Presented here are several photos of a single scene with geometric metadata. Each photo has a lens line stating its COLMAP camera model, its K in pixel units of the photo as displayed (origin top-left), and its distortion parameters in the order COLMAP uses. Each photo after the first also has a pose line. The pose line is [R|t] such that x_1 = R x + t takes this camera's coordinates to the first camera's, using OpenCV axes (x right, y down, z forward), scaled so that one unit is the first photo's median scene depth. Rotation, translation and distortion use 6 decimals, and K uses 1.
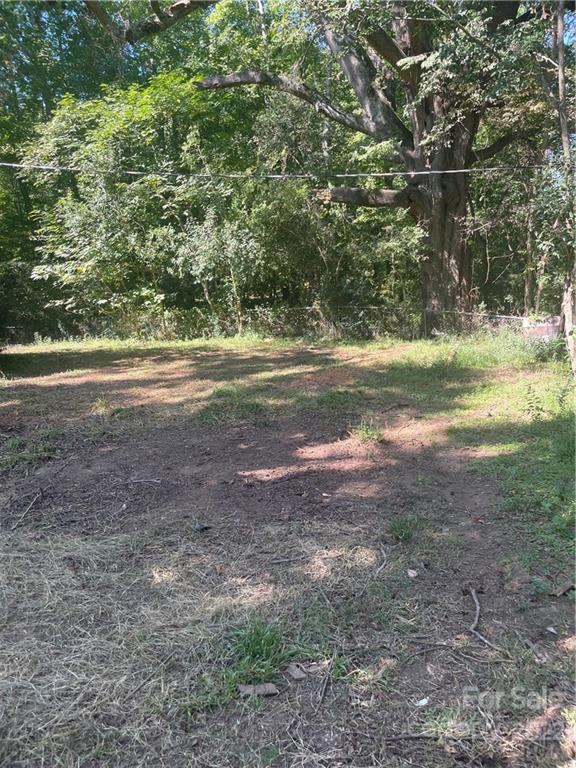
lens RADIAL K [[580.5, 0, 288.0], [0, 580.5, 384.0], [0, 0, 1]] dist [0.109827, 0.000043]
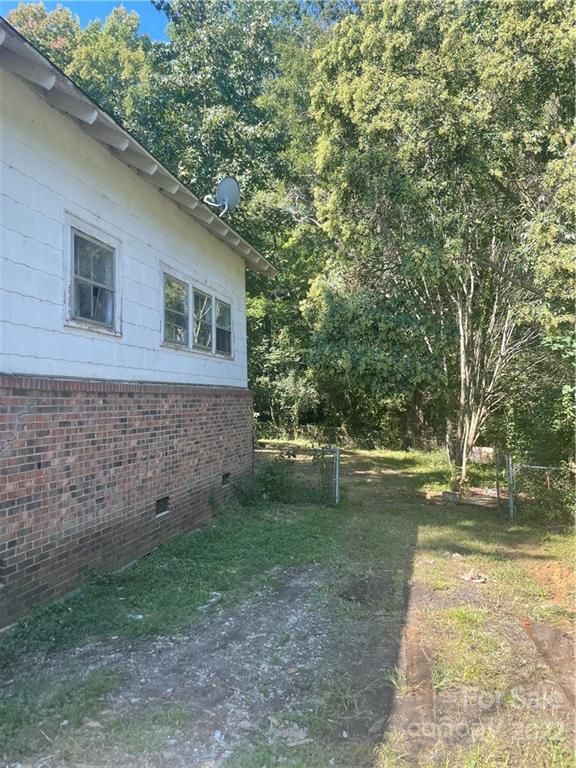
lens RADIAL K [[580.5, 0, 288.0], [0, 580.5, 384.0], [0, 0, 1]] dist [0.109827, 0.000043]
pose [[0.995115, 0.098683, -0.002646, -0.130288], [-0.097224, 0.975057, -0.199530, 0.107302], [-0.017110, 0.198812, 0.979888, -0.761564]]
